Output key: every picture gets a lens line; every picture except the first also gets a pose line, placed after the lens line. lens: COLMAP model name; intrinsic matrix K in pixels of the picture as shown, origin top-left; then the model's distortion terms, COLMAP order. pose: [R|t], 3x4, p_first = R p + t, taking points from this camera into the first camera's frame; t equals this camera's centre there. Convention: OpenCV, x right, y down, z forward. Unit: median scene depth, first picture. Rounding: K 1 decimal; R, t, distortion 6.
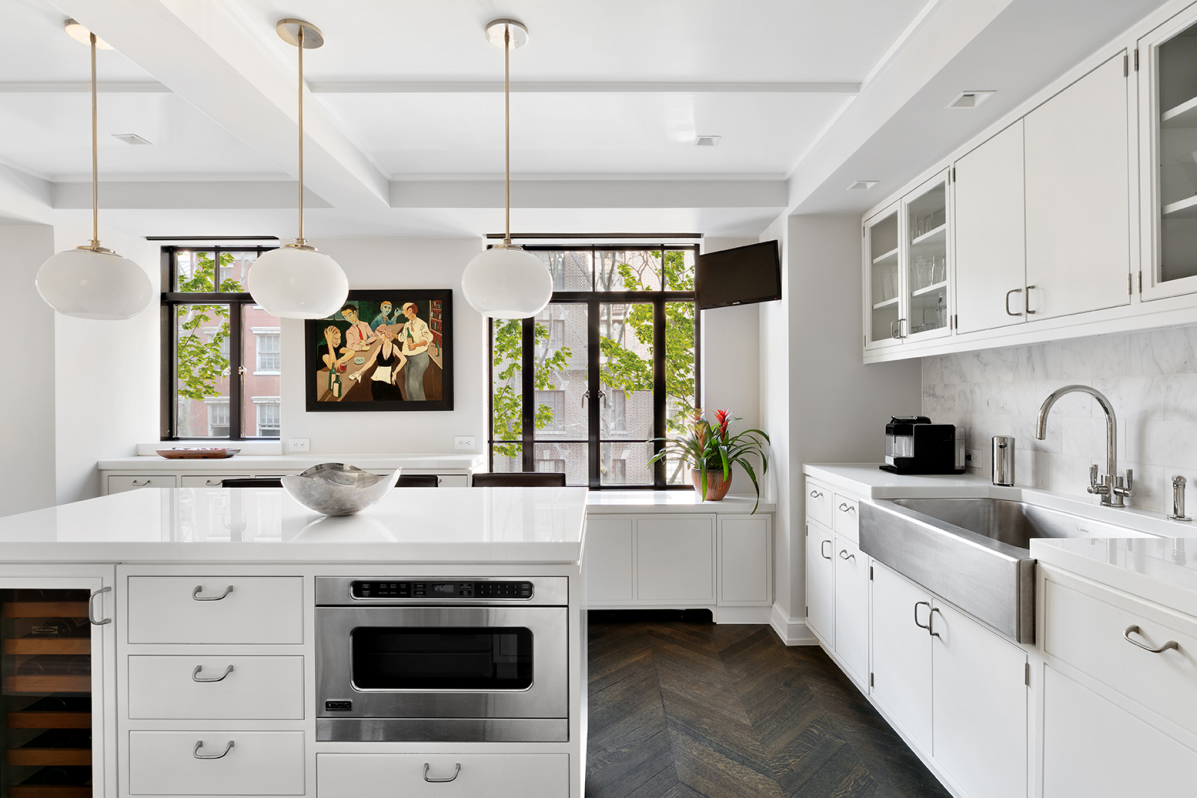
lens RADIAL K [[585.0, 0, 598.6], [0, 585.0, 403.8], [0, 0, 1]] dist [-0.038384, -0.000008]
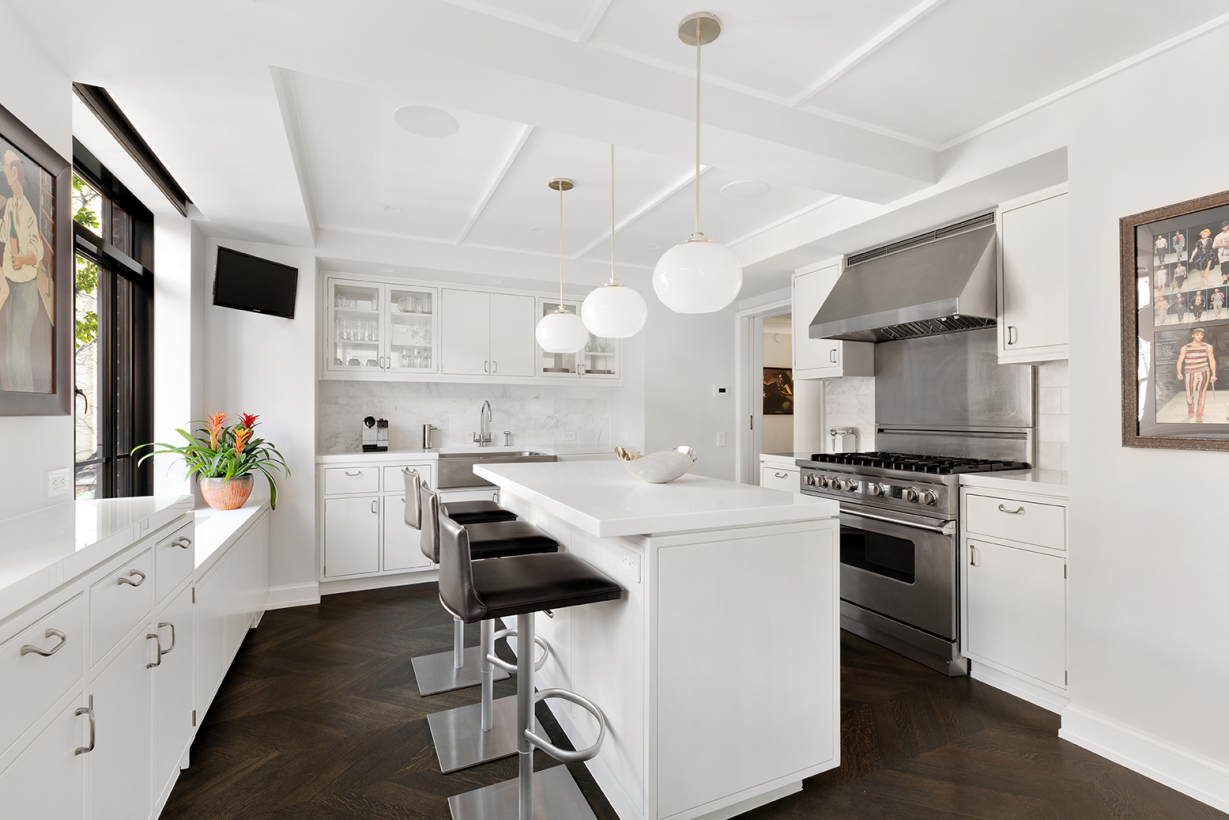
lens RADIAL K [[563.3, 0, 613.9], [0, 563.3, 410.8], [0, 0, 1]] dist [0.000260, 0.000055]
pose [[-0.422794, 0.008492, 0.906186, -1.058623], [0.010661, 0.999934, -0.004396, 0.018780], [-0.906163, 0.007802, -0.422857, 0.958930]]
